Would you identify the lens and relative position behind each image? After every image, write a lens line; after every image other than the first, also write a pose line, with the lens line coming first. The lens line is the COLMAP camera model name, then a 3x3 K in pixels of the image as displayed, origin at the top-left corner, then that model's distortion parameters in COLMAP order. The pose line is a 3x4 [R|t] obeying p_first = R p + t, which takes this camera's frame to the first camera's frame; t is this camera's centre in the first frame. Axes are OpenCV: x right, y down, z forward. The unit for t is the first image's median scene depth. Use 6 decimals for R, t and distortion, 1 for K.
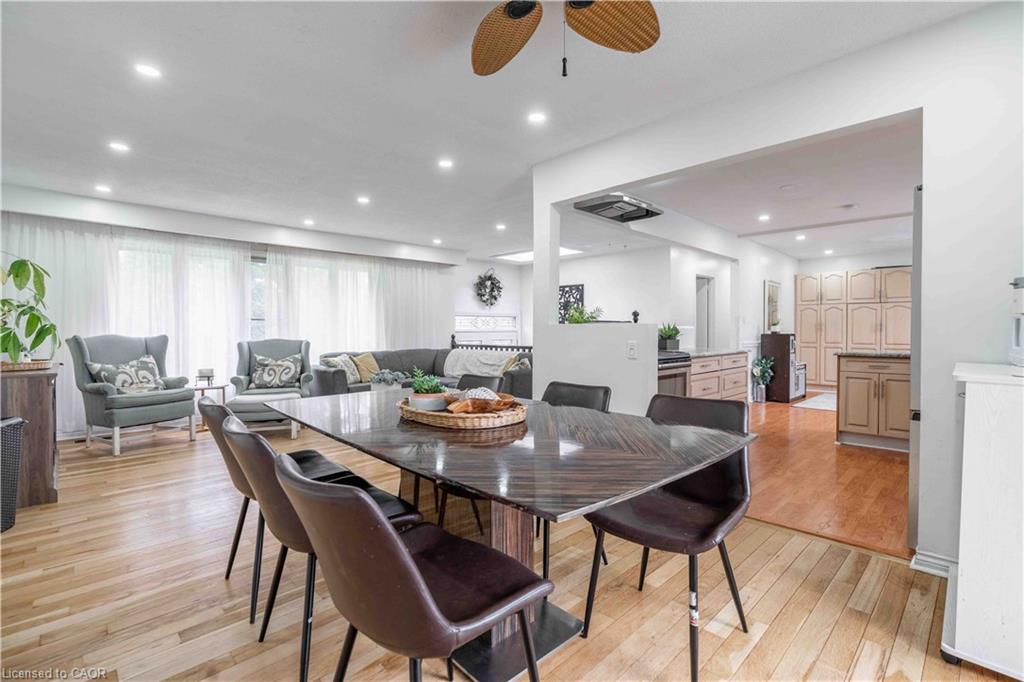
lens RADIAL K [[468.8, 0, 513.2], [0, 468.8, 339.1], [0, 0, 1]] dist [-0.004746, -0.000171]
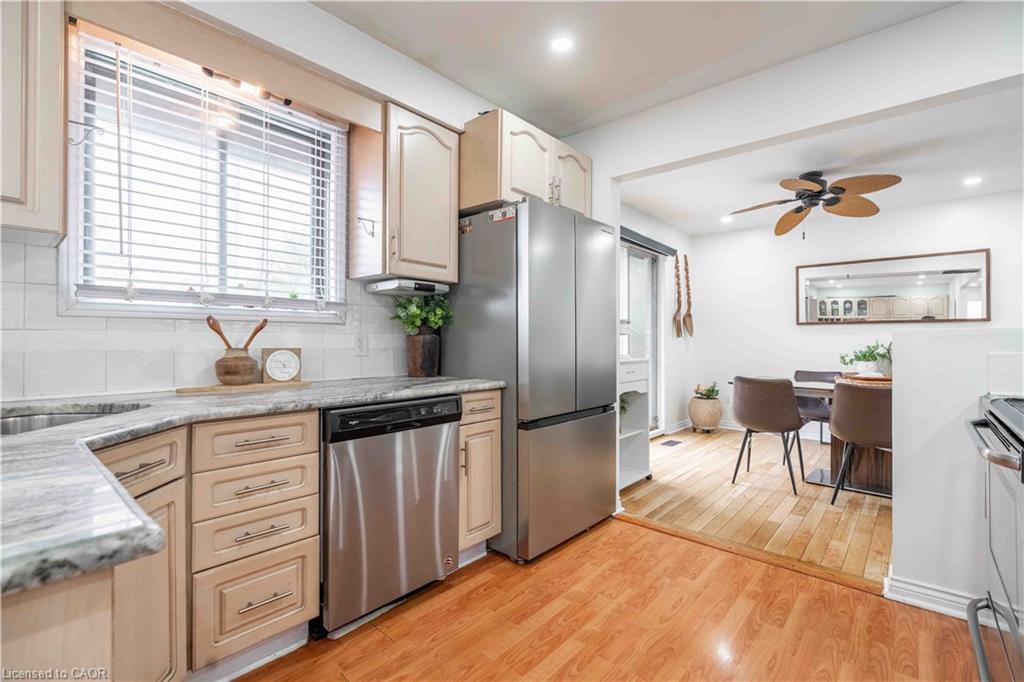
lens RADIAL K [[459.9, 0, 512.0], [0, 459.9, 341.0], [0, 0, 1]] dist [-0.001522, -0.000047]
pose [[-0.997813, -0.003843, -0.065986, 0.374408], [-0.004909, 0.999860, 0.016001, -0.011167], [0.065915, 0.016290, -0.997692, 0.687020]]
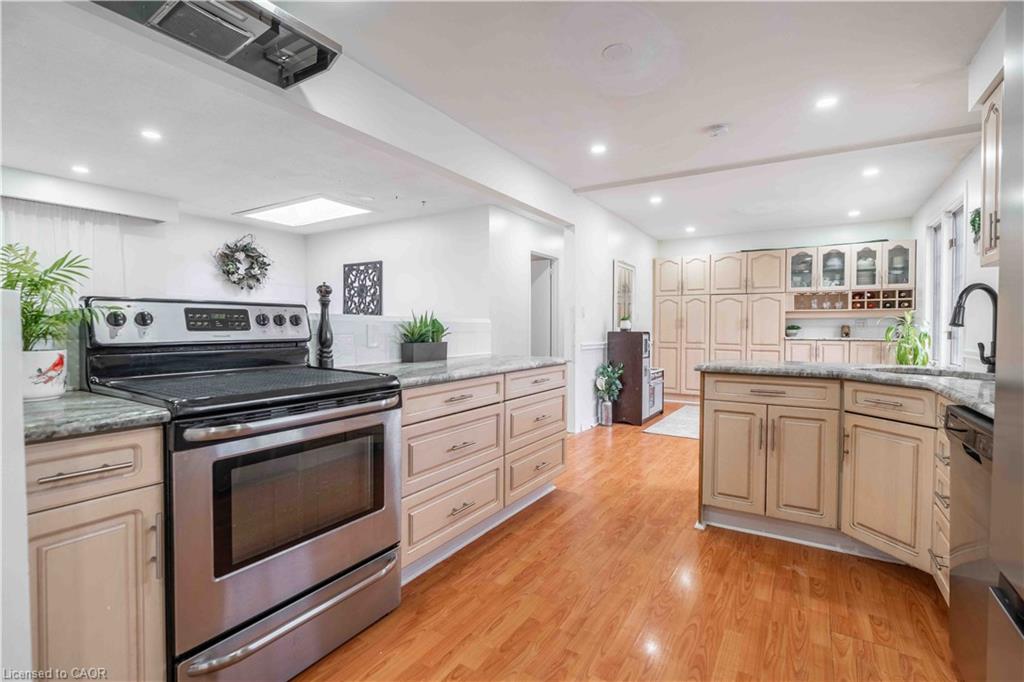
lens RADIAL K [[468.8, 0, 513.2], [0, 468.8, 339.1], [0, 0, 1]] dist [-0.004746, -0.000171]
pose [[0.974135, -0.002218, 0.225955, 0.214197], [0.000562, 0.999973, 0.007394, -0.004856], [-0.225965, -0.007075, 0.974110, 0.310194]]
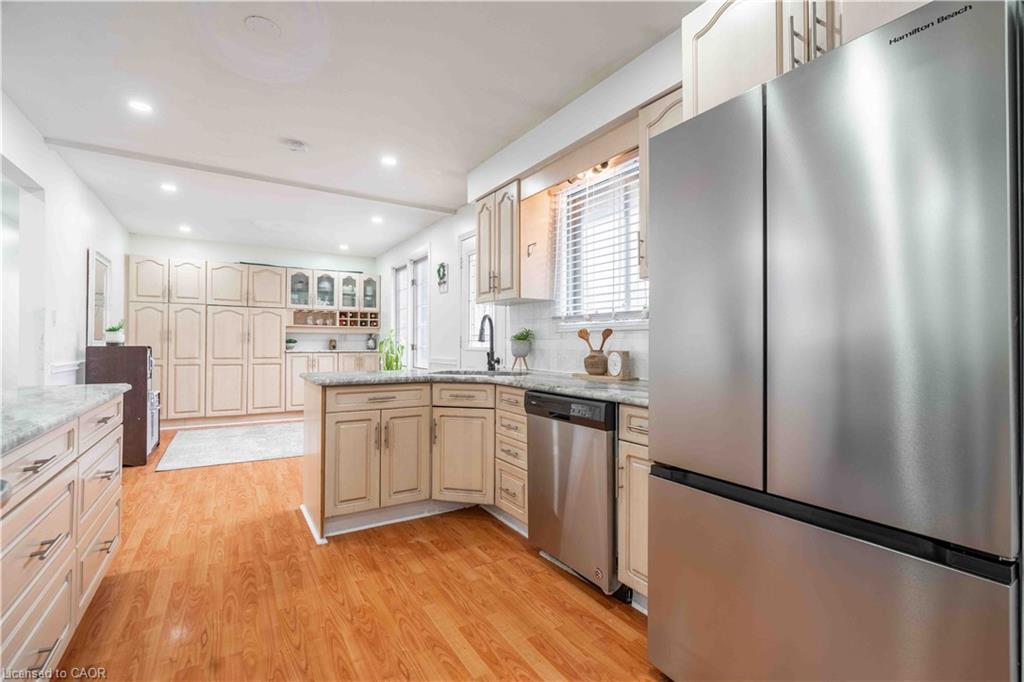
lens RADIAL K [[459.9, 0, 512.0], [0, 459.9, 341.0], [0, 0, 1]] dist [-0.001522, -0.000047]
pose [[0.225757, 0.005515, 0.974168, 0.125542], [0.011669, 0.999897, -0.008365, -0.007222], [-0.974114, 0.013256, 0.225669, 0.401285]]
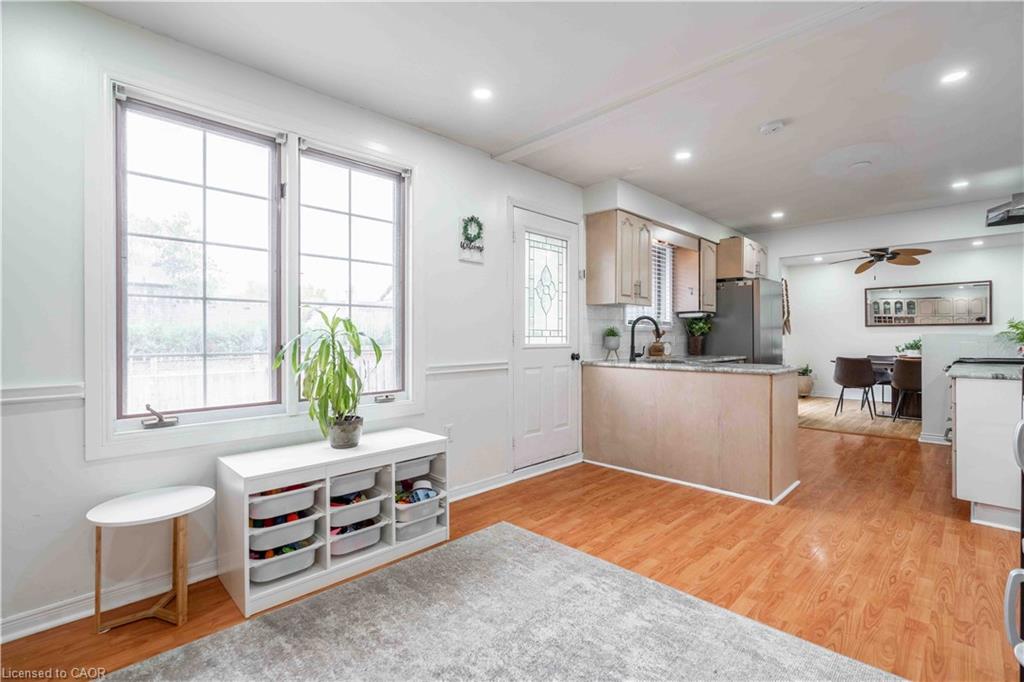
lens RADIAL K [[465.6, 0, 512.0], [0, 465.6, 333.9], [0, 0, 1]] dist [-0.001767, 0.000164]
pose [[-0.999982, -0.001240, -0.005873, 0.731277], [-0.001319, 0.999910, 0.013385, -0.022571], [0.005855, 0.013392, -0.999893, 1.103712]]
